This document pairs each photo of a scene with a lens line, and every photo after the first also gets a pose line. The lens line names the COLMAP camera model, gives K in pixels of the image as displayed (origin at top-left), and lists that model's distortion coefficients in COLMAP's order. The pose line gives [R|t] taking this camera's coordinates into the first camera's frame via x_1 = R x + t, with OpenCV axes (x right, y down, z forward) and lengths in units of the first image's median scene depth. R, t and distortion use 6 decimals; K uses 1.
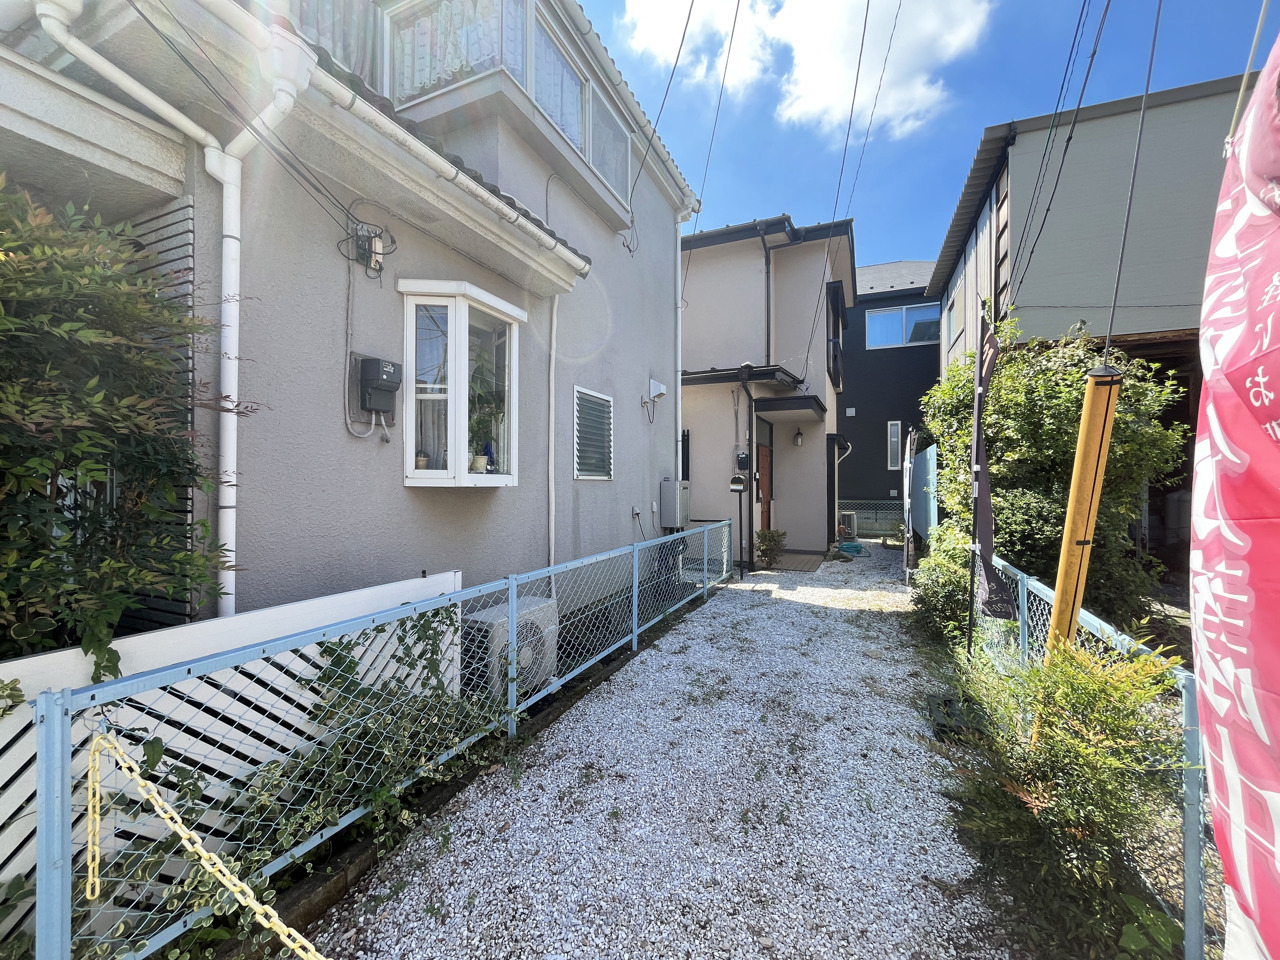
lens RADIAL K [[521.6, 0, 640.9], [0, 521.6, 477.0], [0, 0, 1]] dist [-0.001699, -0.000325]
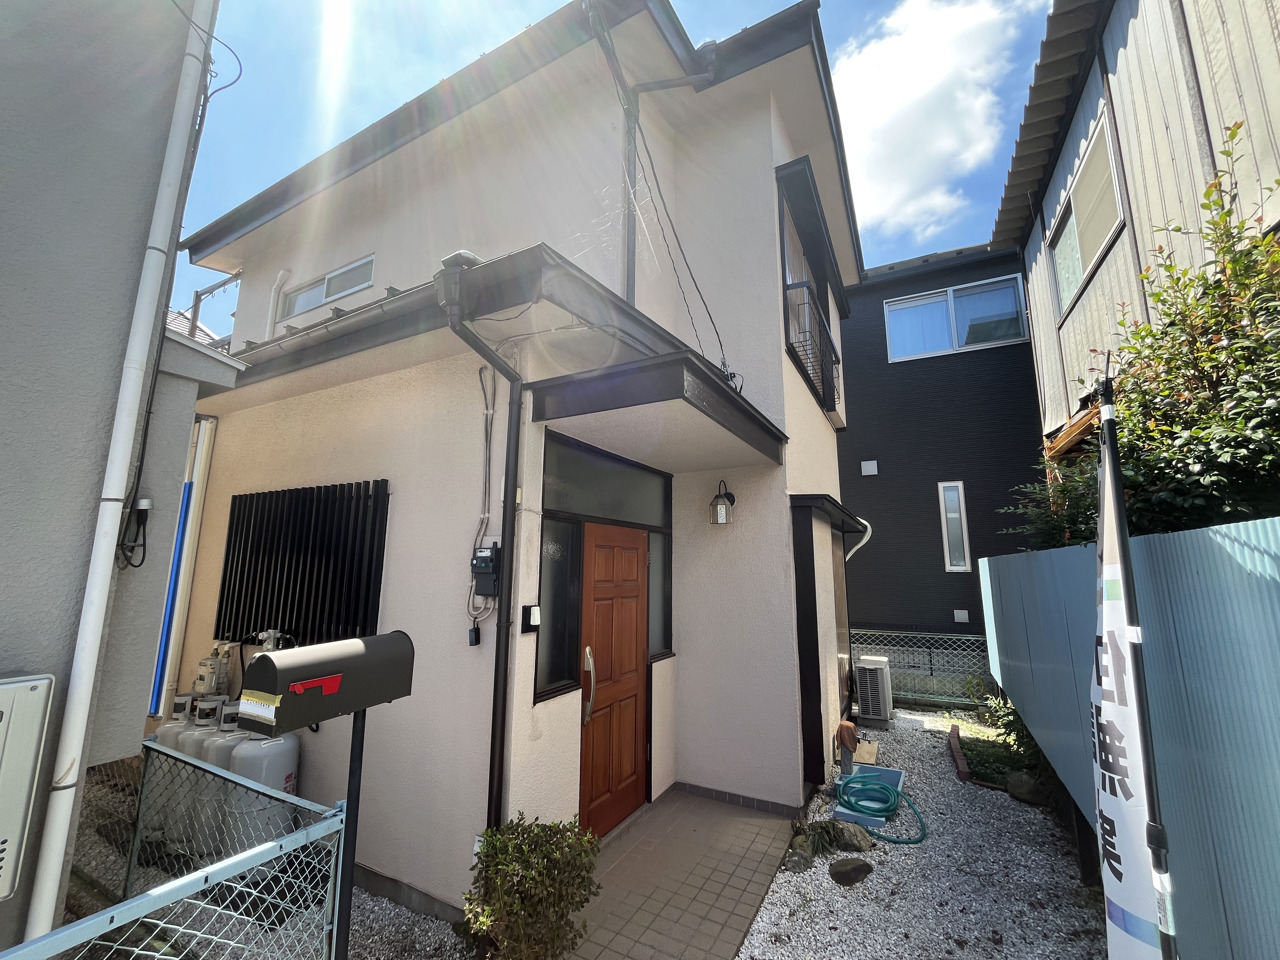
lens RADIAL K [[521.6, 0, 640.9], [0, 521.6, 477.0], [0, 0, 1]] dist [-0.001699, -0.000325]
pose [[0.997283, -0.008495, -0.073173, 1.352709], [-0.003382, 0.987000, -0.160684, -0.152754], [0.073587, 0.160495, 0.984290, 2.922661]]
